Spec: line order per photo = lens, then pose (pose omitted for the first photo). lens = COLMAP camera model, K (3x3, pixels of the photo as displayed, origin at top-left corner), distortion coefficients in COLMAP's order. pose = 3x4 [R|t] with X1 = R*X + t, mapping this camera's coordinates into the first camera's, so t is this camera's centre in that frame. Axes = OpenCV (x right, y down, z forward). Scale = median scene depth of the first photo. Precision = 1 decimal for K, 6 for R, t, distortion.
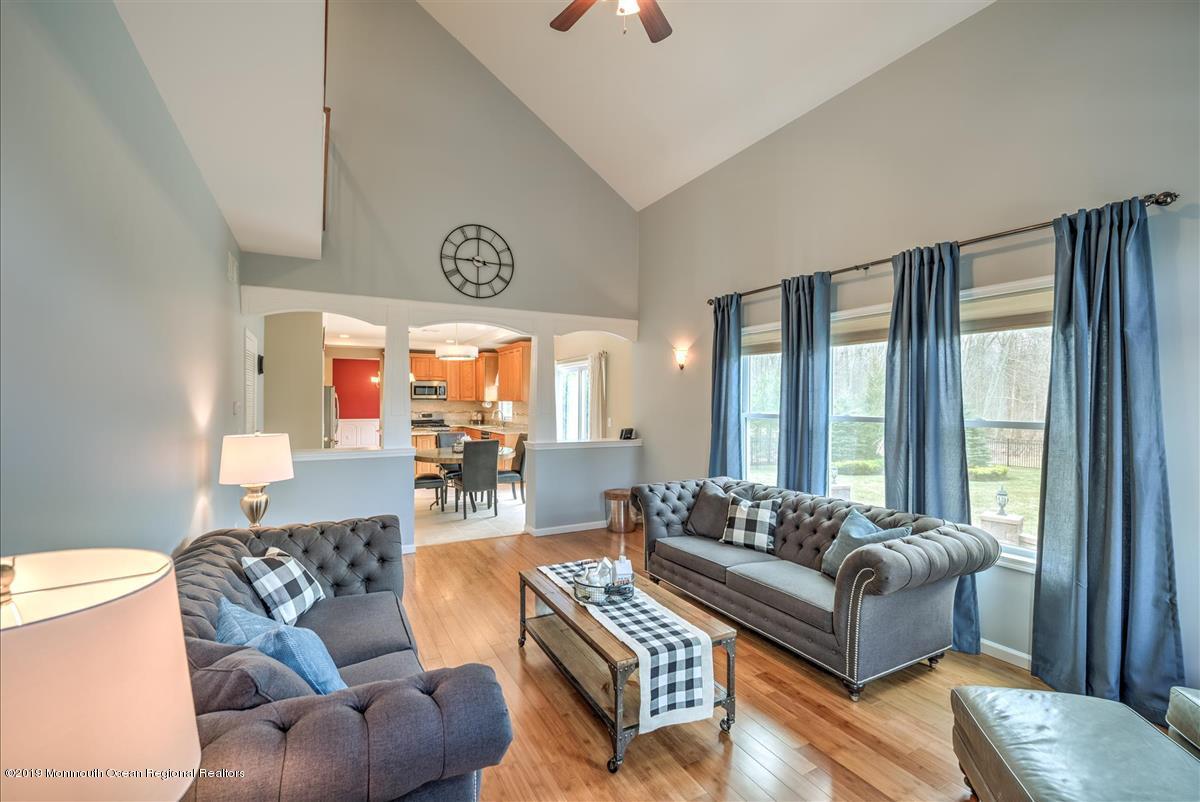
lens RADIAL K [[520.6, 0, 593.1], [0, 520.6, 396.2], [0, 0, 1]] dist [0.001481, 0.000169]
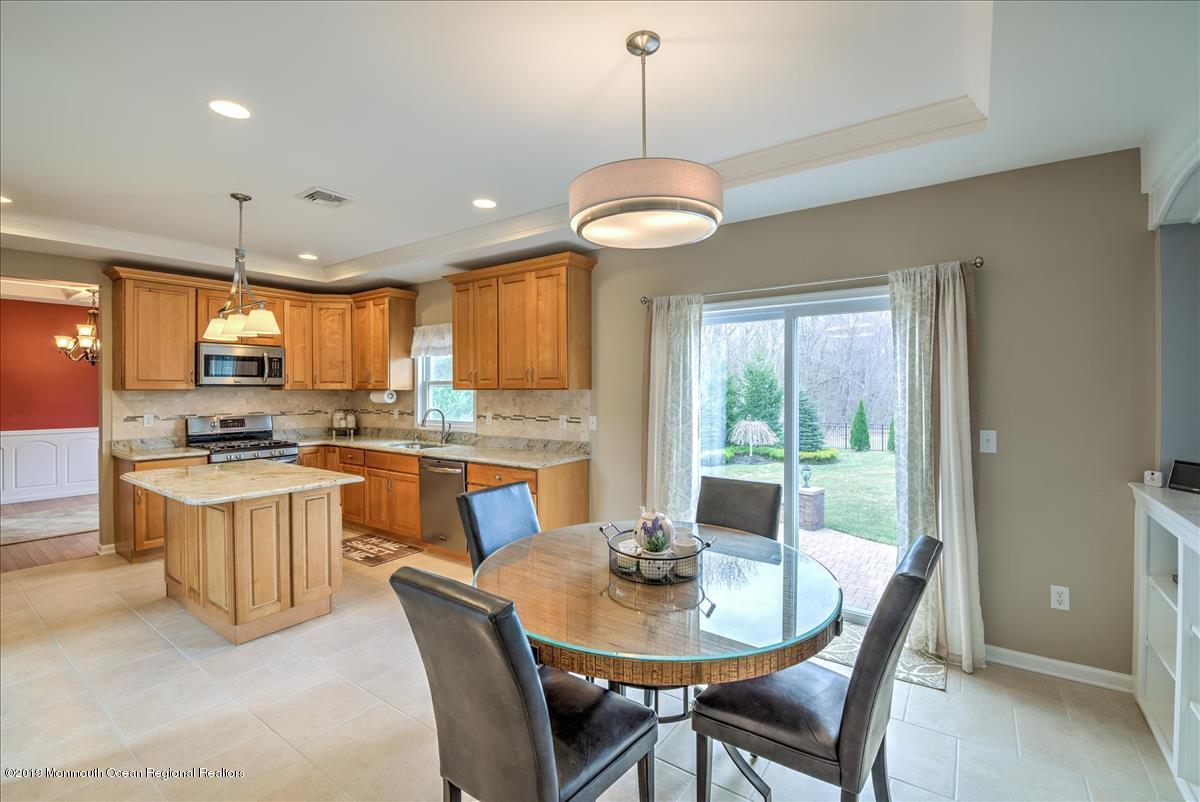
lens RADIAL K [[531.2, 0, 600.8], [0, 531.2, 387.8], [0, 0, 1]] dist [-0.001302, -0.000102]
pose [[0.893142, -0.002012, 0.449771, -0.517311], [-0.000232, 0.999988, 0.004935, 0.010047], [-0.449775, -0.004512, 0.893131, 0.969074]]
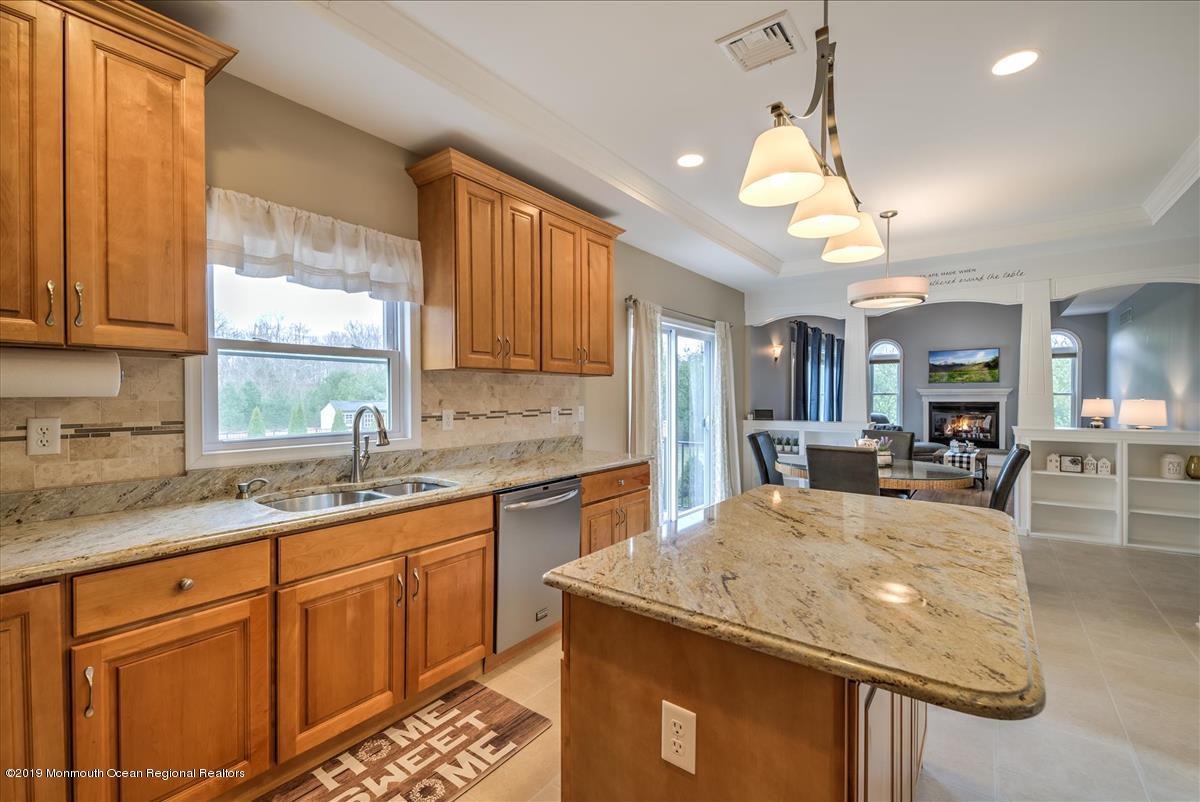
lens RADIAL K [[512.0, 0, 604.6], [0, 512.0, 402.3], [0, 0, 1]] dist [0.020177, -0.012915]
pose [[-0.437577, -0.011118, 0.899112, -0.816559], [-0.005947, 0.999937, 0.009471, 0.044098], [-0.899161, -0.001203, -0.437616, 1.960969]]
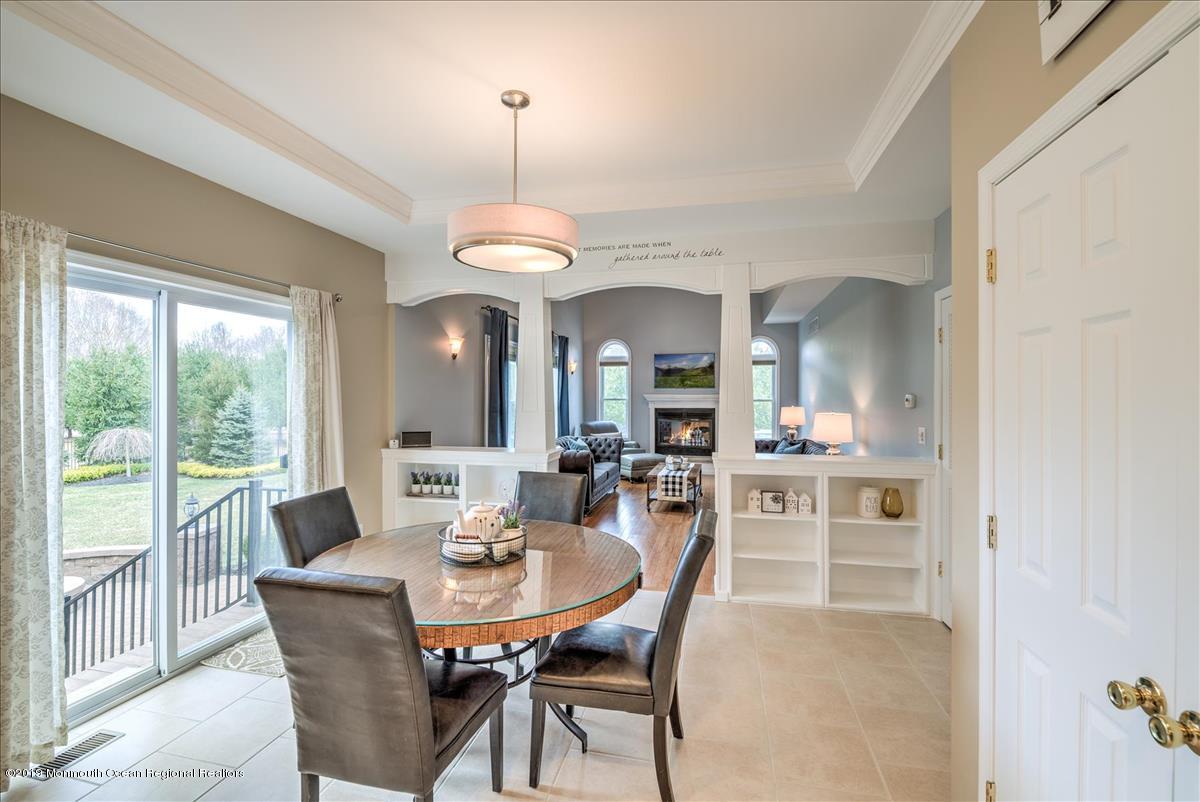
lens RADIAL K [[519.1, 0, 614.3], [0, 519.1, 393.9], [0, 0, 1]] dist [-0.016308, -0.000317]
pose [[-0.779281, -0.001560, 0.626673, -0.649276], [-0.006181, 0.999967, -0.005197, 0.014988], [-0.626644, -0.007923, -0.779265, 1.547782]]
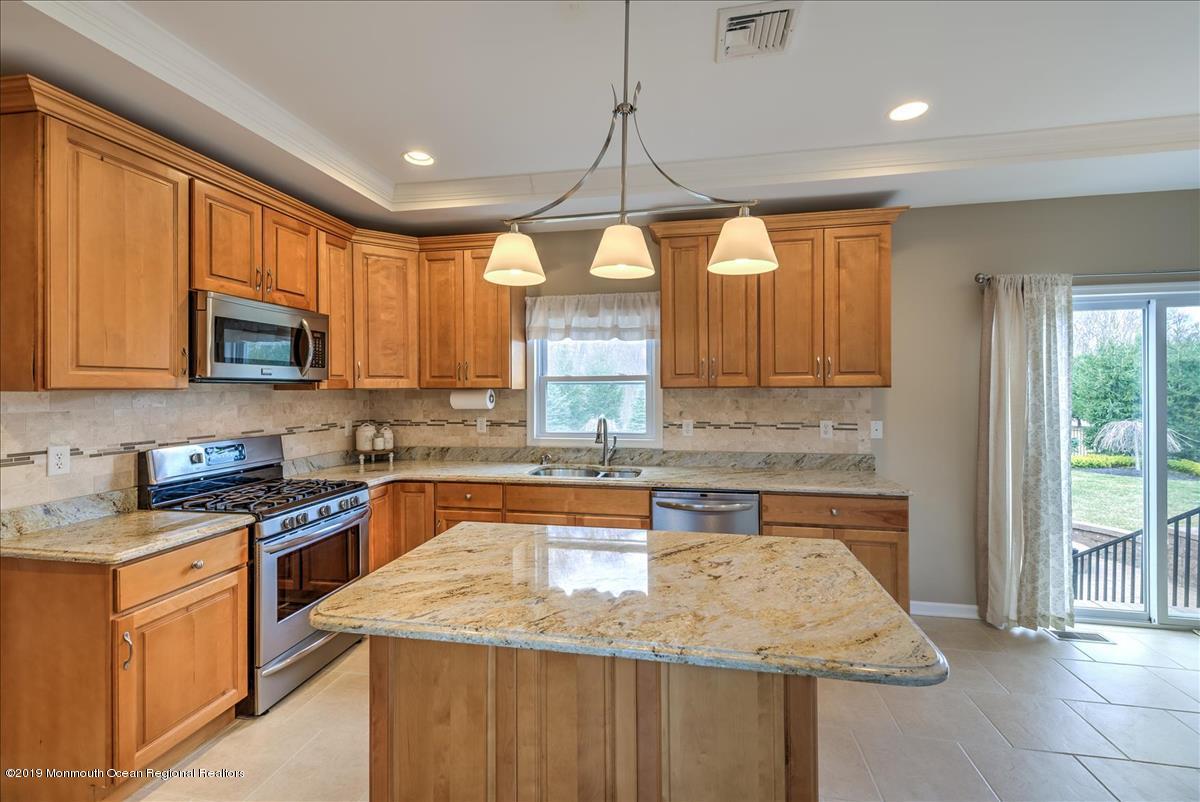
lens RADIAL K [[513.0, 0, 604.0], [0, 513.0, 387.1], [0, 0, 1]] dist [0.018004, -0.000822]
pose [[0.617386, -0.001854, 0.786658, -0.850785], [-0.001064, 0.999994, 0.003191, 0.014617], [-0.786660, -0.002807, 0.617381, 1.559746]]
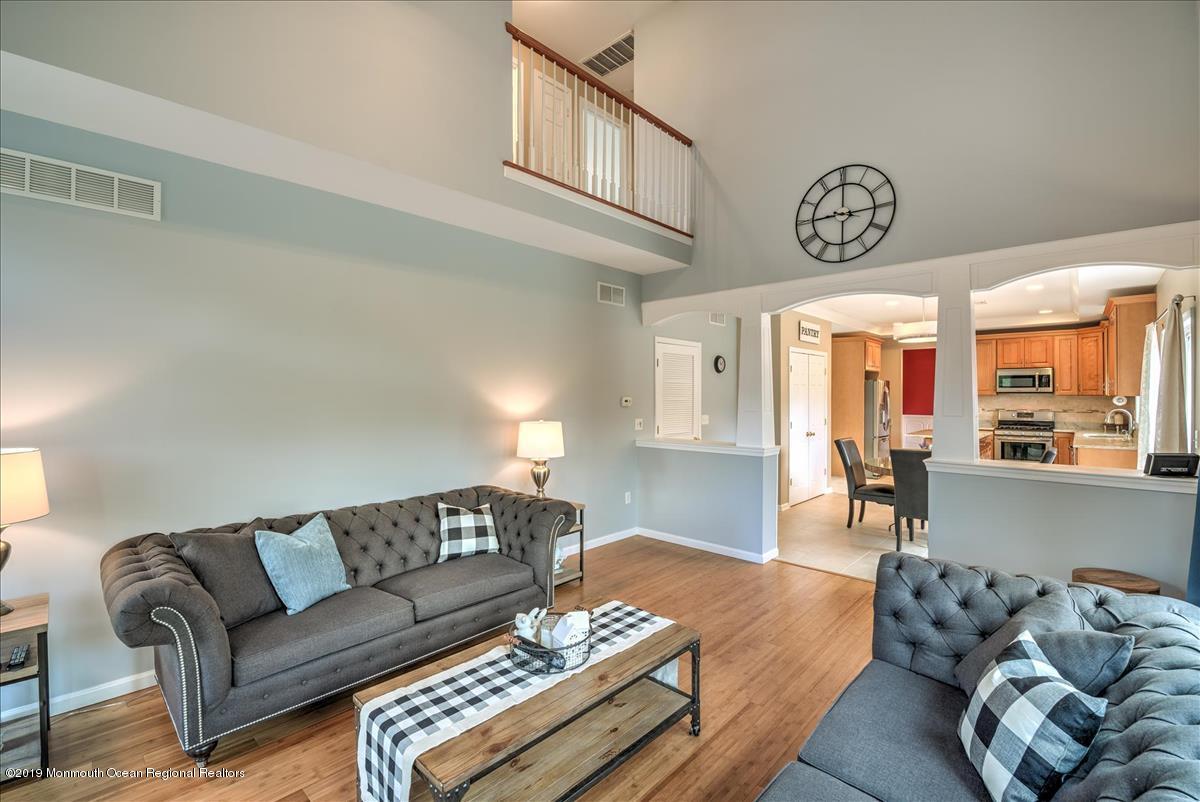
lens RADIAL K [[519.1, 0, 614.3], [0, 519.1, 393.9], [0, 0, 1]] dist [-0.016308, -0.000317]
pose [[0.340893, -0.003100, -0.940097, 0.375105], [0.009339, 0.999956, 0.000089, 0.003050], [0.940056, -0.008810, 0.340907, 0.415445]]
